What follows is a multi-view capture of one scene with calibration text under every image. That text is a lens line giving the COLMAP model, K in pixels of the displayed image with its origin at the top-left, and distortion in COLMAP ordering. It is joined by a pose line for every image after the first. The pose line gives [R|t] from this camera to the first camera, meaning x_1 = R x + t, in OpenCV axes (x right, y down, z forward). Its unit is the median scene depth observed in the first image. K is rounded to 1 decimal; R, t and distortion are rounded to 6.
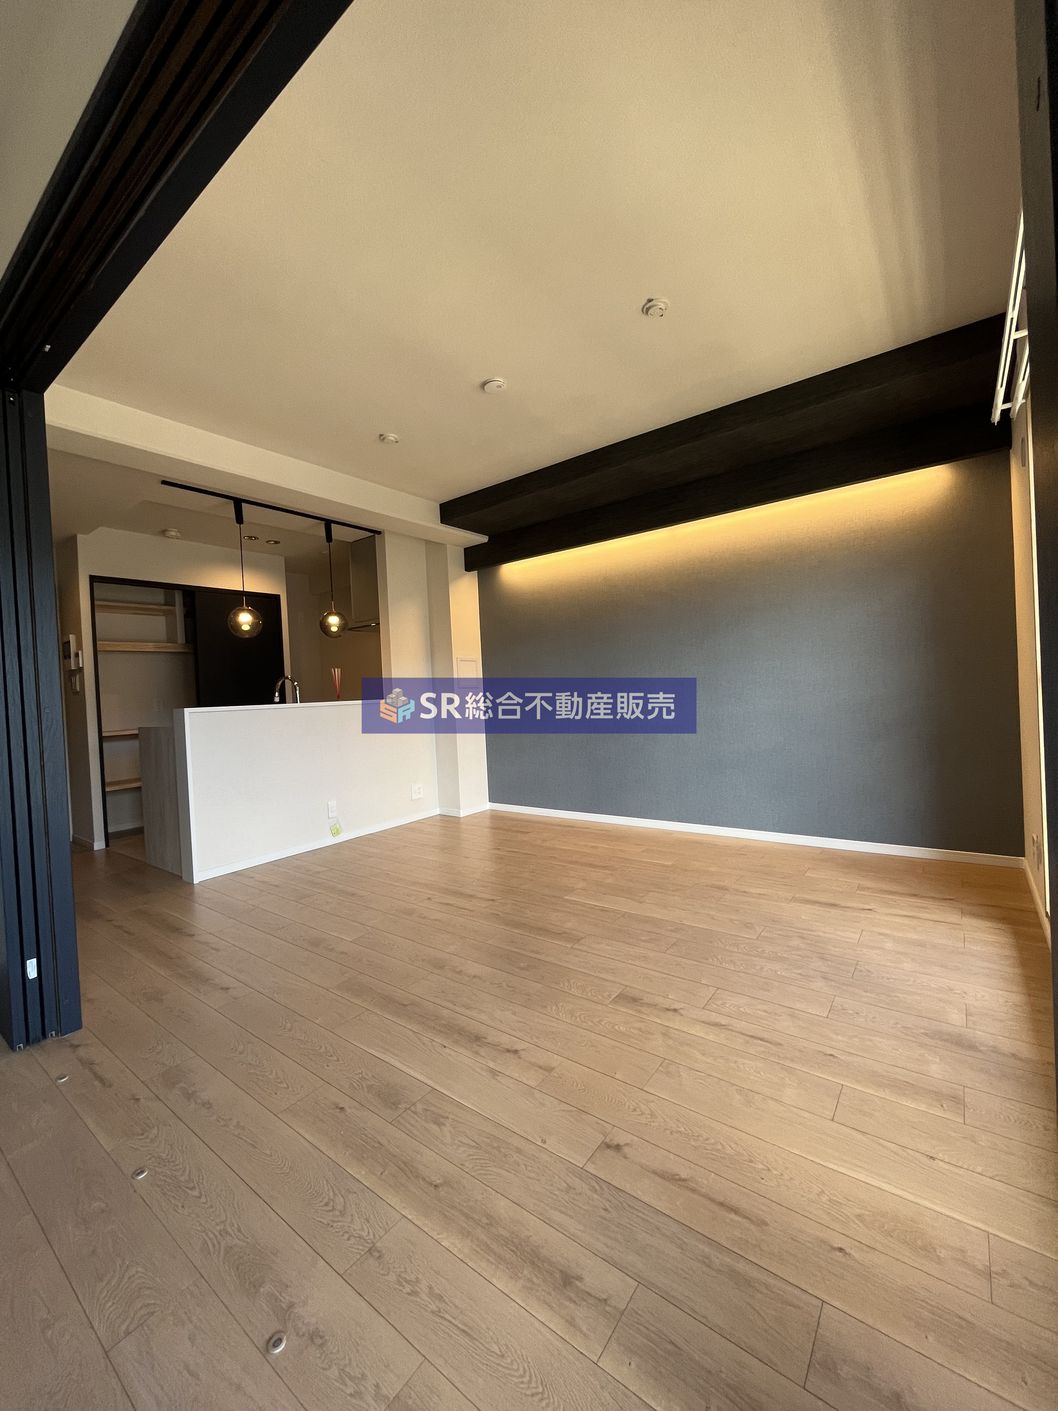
lens RADIAL K [[571.5, 0, 525.6], [0, 571.5, 701.2], [0, 0, 1]] dist [-0.000651, 0.000323]
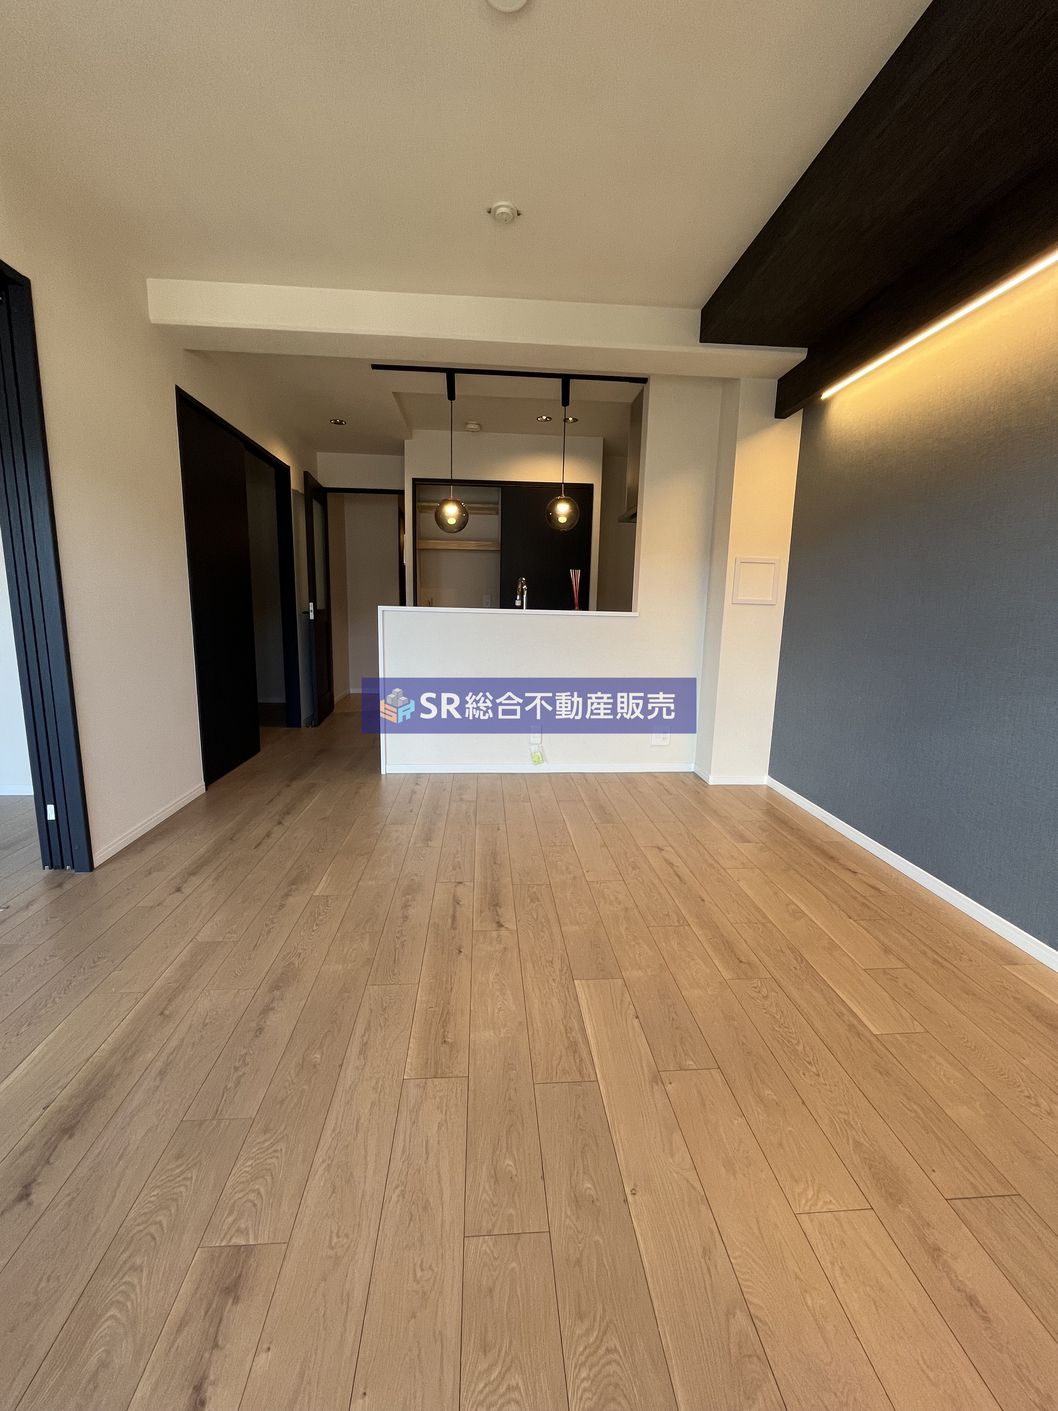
lens RADIAL K [[571.5, 0, 525.5], [0, 571.5, 701.5], [0, 0, 1]] dist [-0.000651, 0.000323]
pose [[0.660971, 0.191426, -0.725585, 0.325828], [-0.066680, 0.978074, 0.197296, -0.037387], [0.747443, -0.082025, 0.659243, 0.488076]]
